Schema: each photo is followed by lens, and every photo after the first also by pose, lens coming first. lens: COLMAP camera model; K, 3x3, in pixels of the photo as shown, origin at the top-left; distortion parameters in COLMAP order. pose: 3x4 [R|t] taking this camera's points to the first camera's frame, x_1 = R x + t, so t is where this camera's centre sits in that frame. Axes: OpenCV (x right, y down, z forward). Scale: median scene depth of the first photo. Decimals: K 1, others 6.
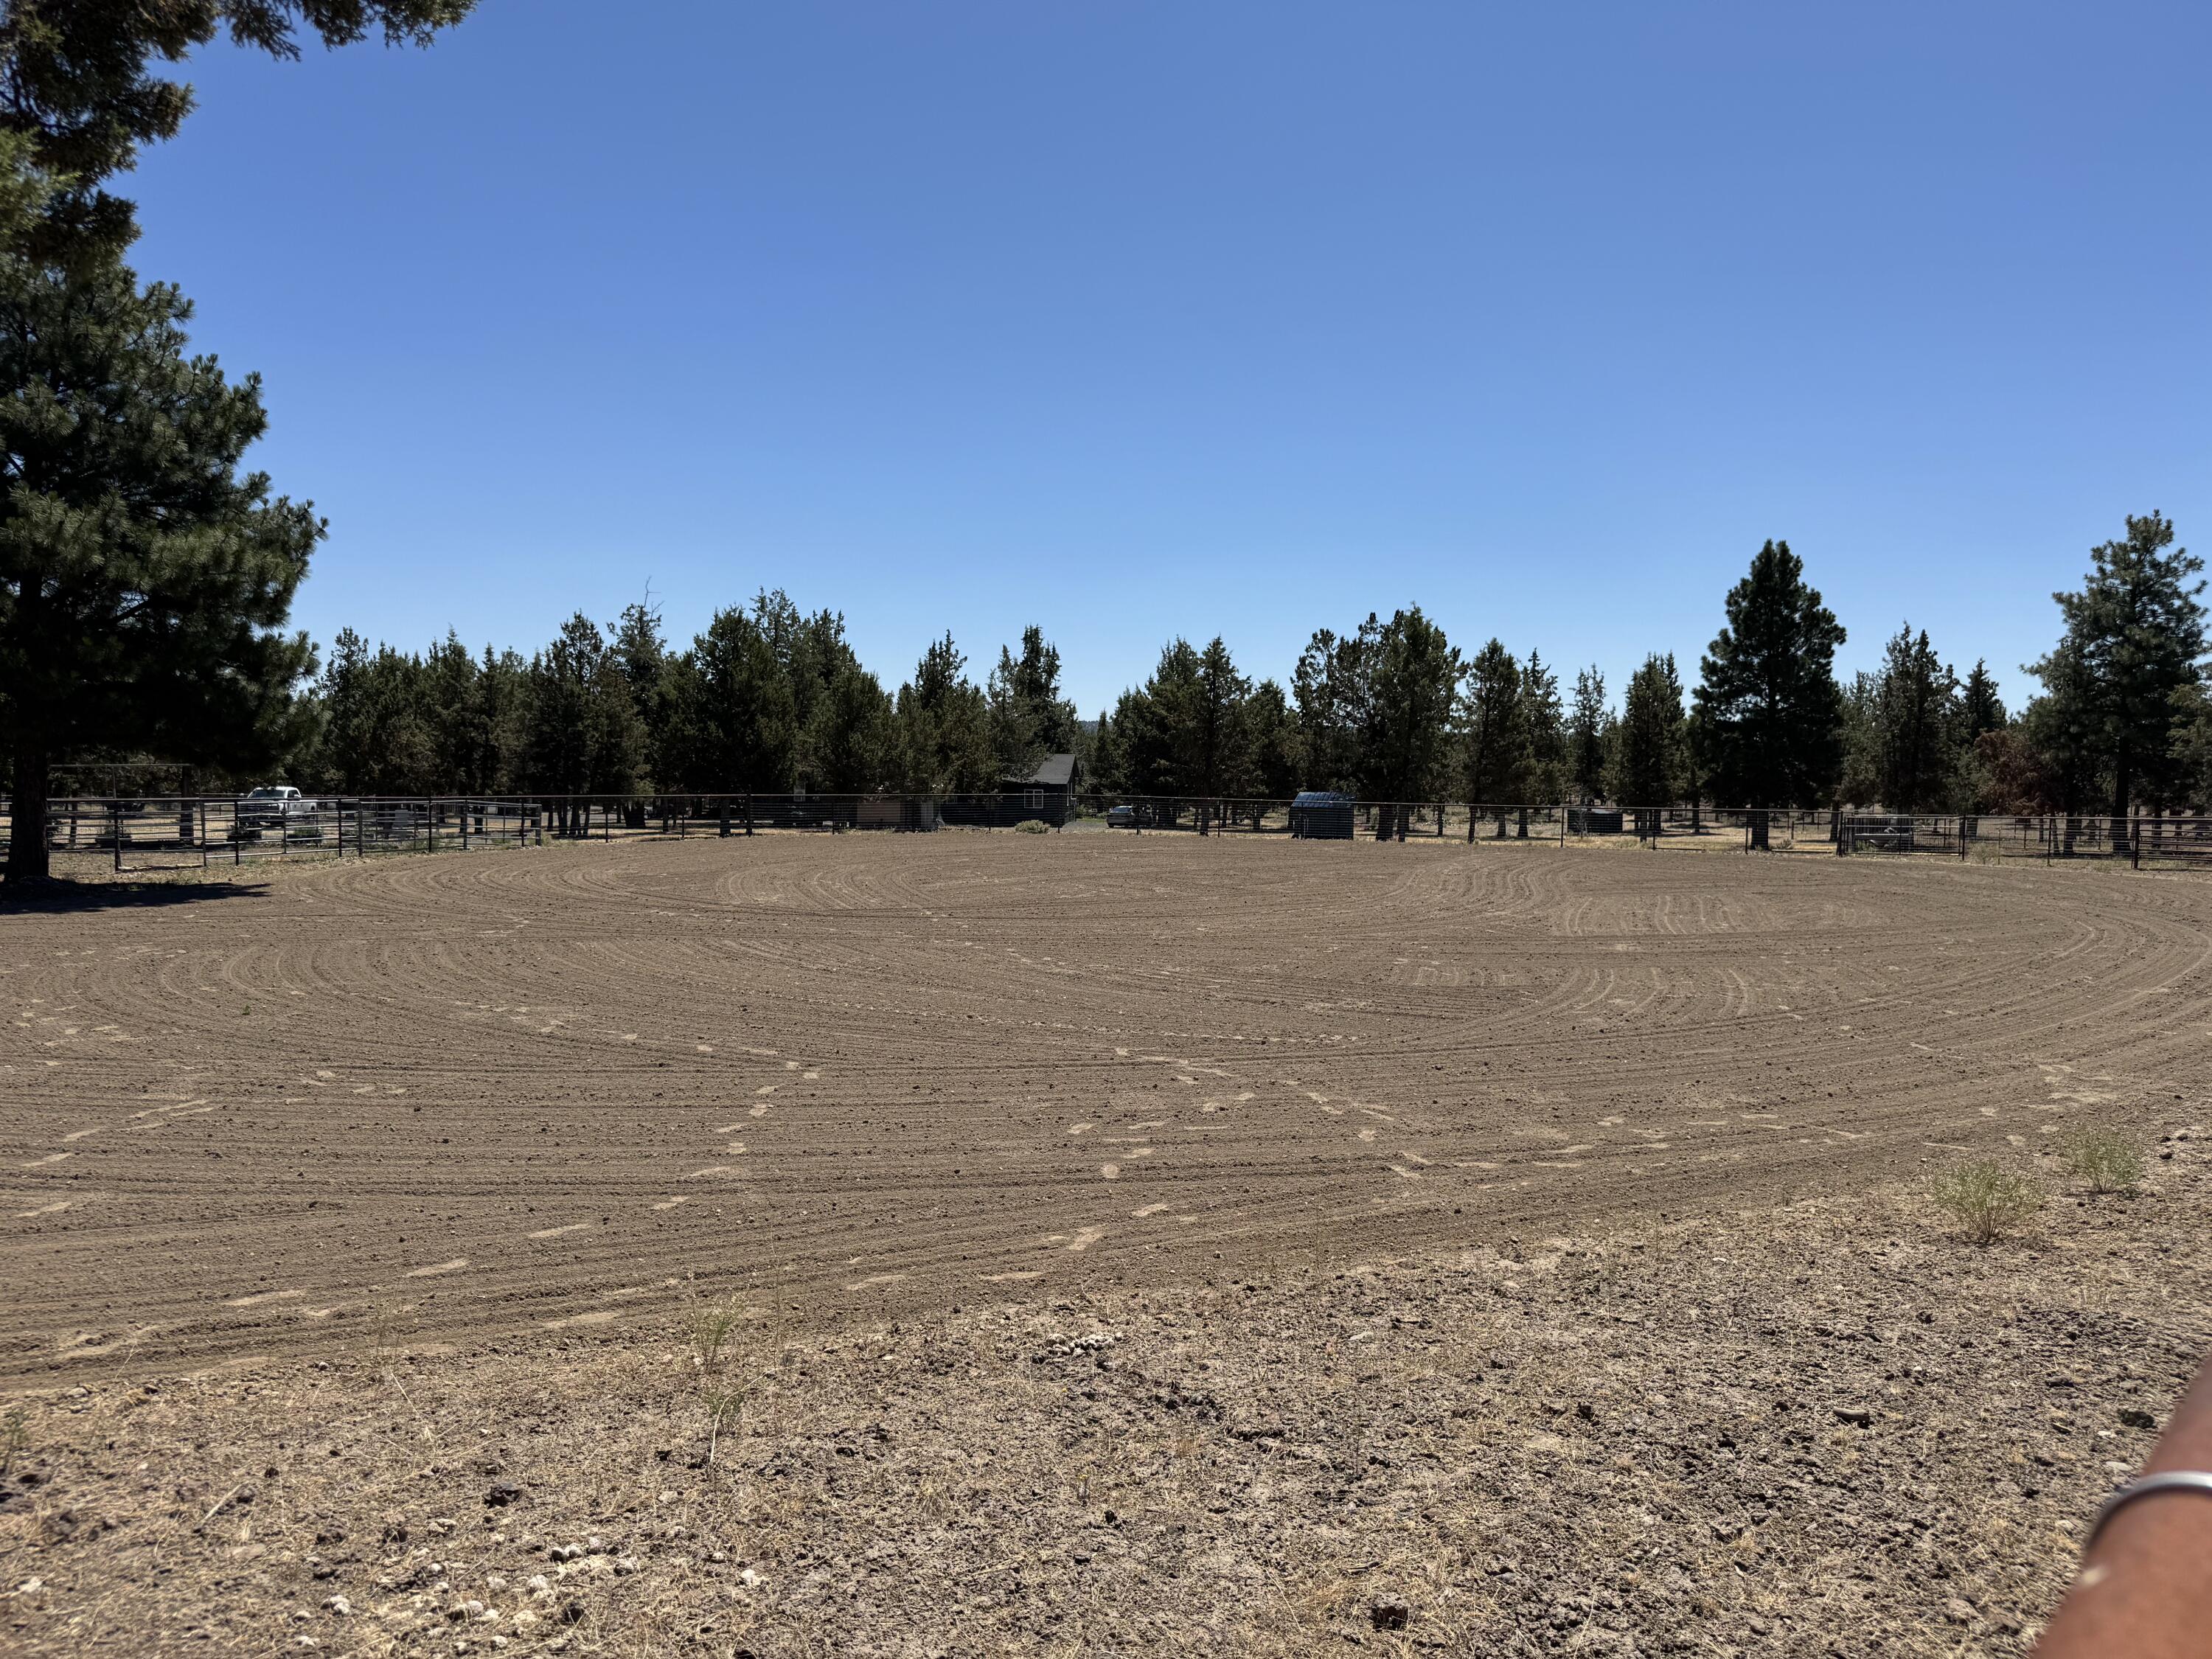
lens RADIAL K [[1680.3, 0, 1106.0], [0, 1680.3, 829.5], [0, 0, 1]] dist [0.003090, 0.001323]
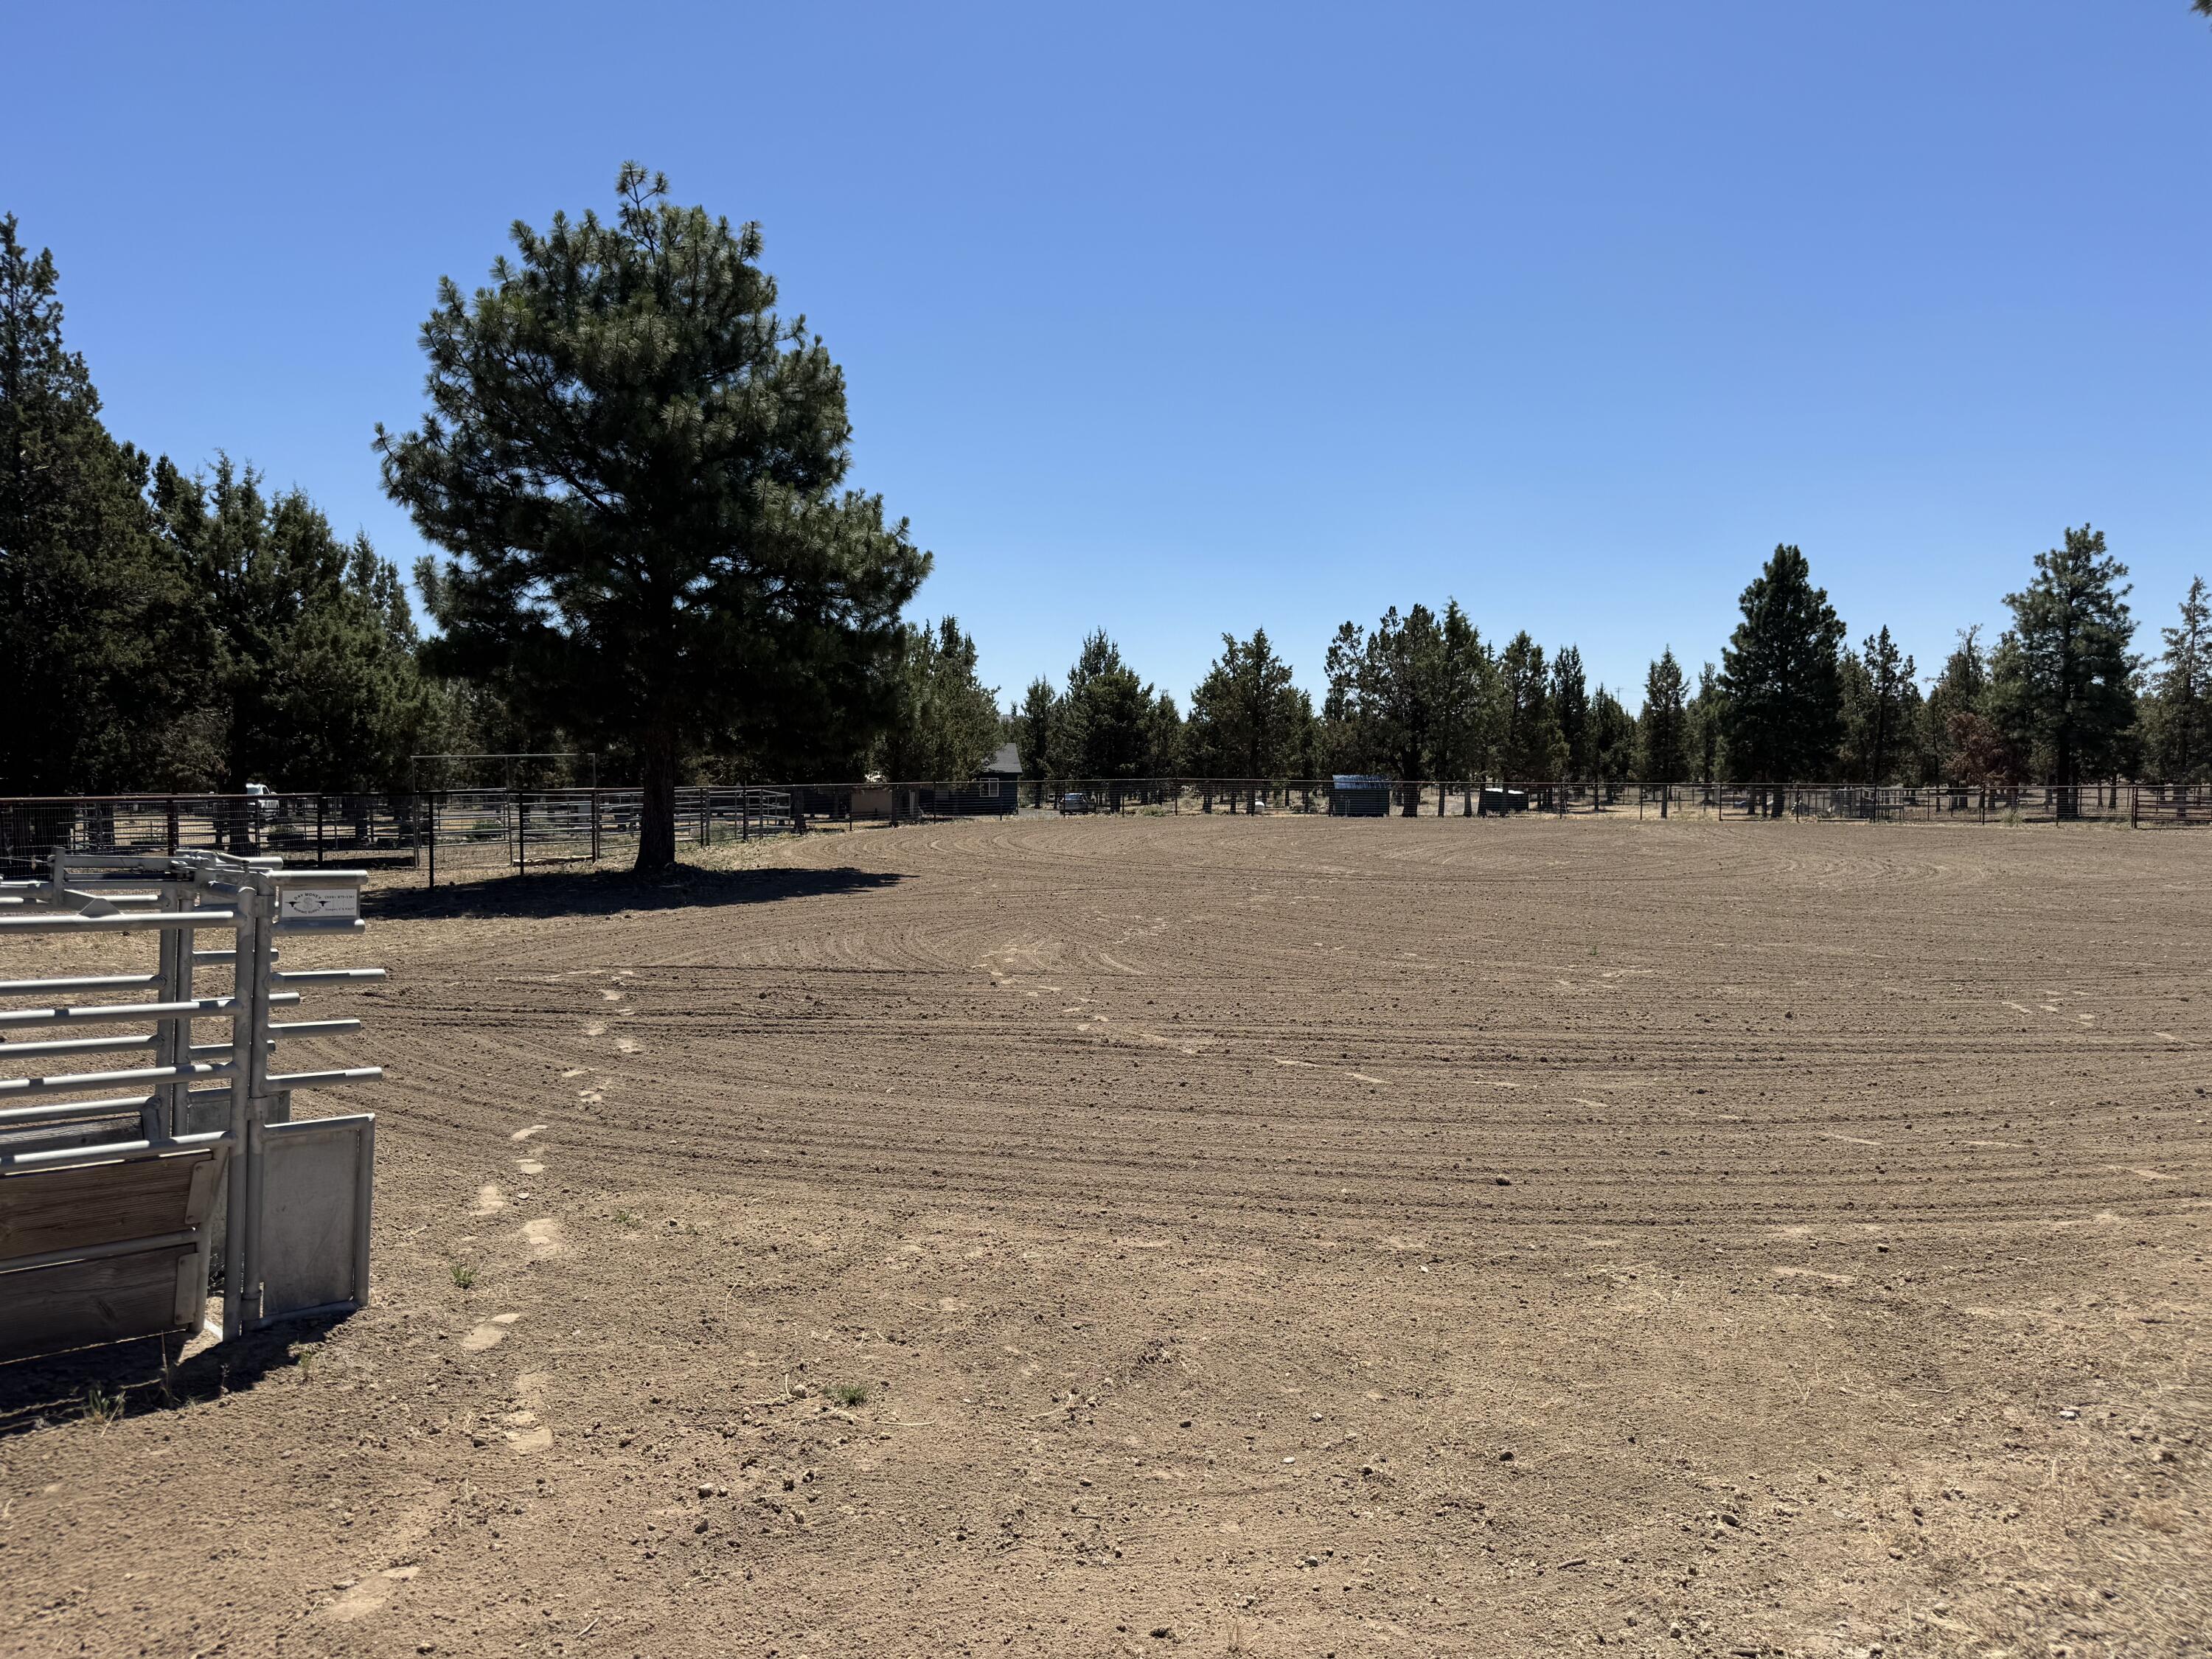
lens RADIAL K [[1680.3, 0, 1106.0], [0, 1680.3, 829.5], [0, 0, 1]] dist [0.003090, 0.001323]
pose [[0.977949, -0.020552, 0.207832, -0.278936], [0.019315, 0.999782, 0.007982, 0.000521], [-0.207950, -0.003792, 0.978132, -0.005036]]
